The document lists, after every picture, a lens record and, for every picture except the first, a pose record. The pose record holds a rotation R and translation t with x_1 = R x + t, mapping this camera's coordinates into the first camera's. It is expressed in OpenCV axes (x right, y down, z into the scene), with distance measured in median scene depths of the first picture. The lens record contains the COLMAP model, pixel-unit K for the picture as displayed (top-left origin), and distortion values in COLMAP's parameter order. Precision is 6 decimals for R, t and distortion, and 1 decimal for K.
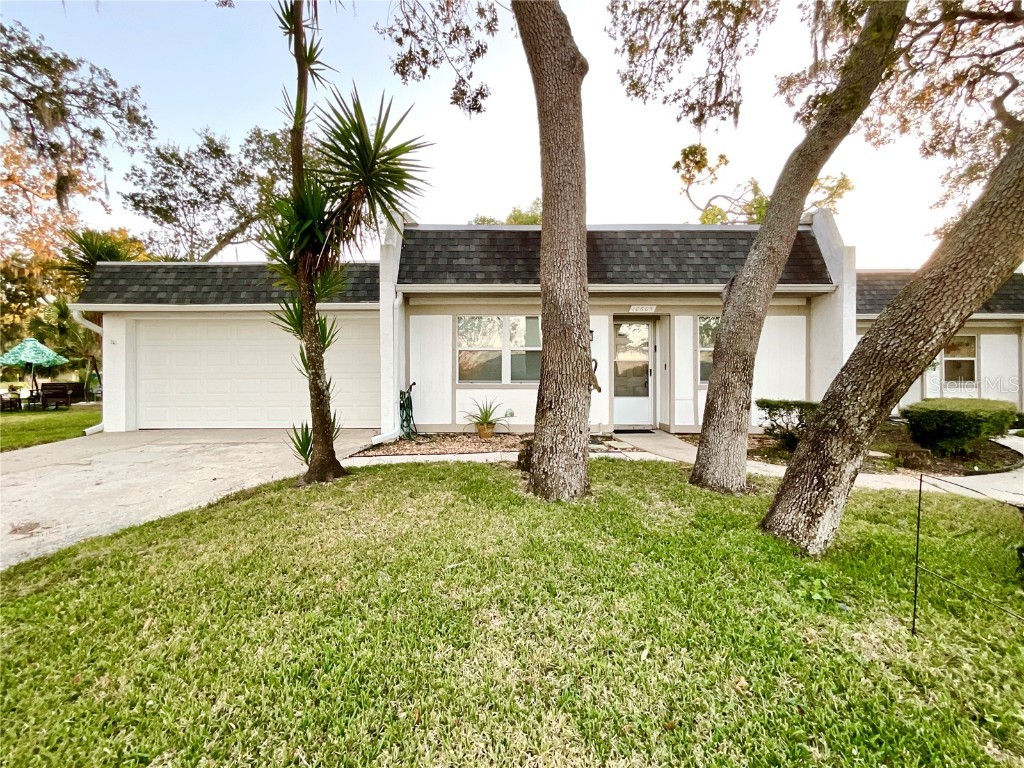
lens RADIAL K [[411.2, 0, 512.3], [0, 411.2, 383.4], [0, 0, 1]] dist [0.005046, 0.000609]
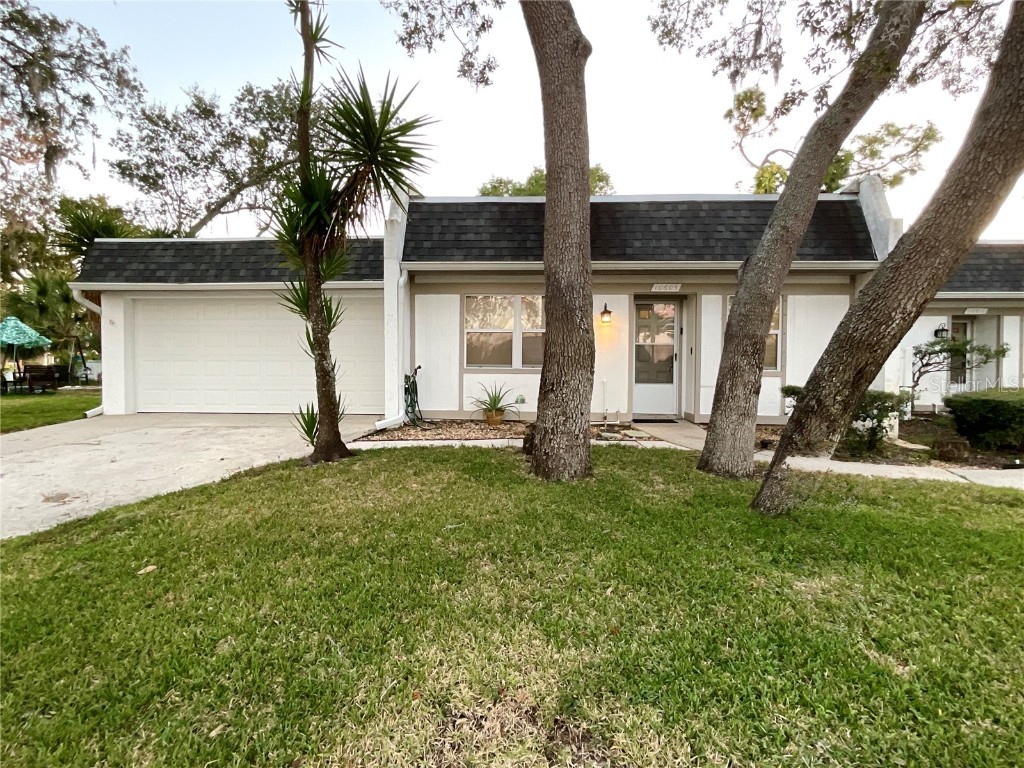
lens RADIAL K [[482.2, 0, 513.0], [0, 482.2, 381.9], [0, 0, 1]] dist [0.001398, 0.005623]
pose [[0.998935, 0.008737, -0.045316, 0.038315], [-0.007723, 0.999717, 0.022502, 0.011301], [0.045499, -0.022128, 0.998719, -0.140369]]
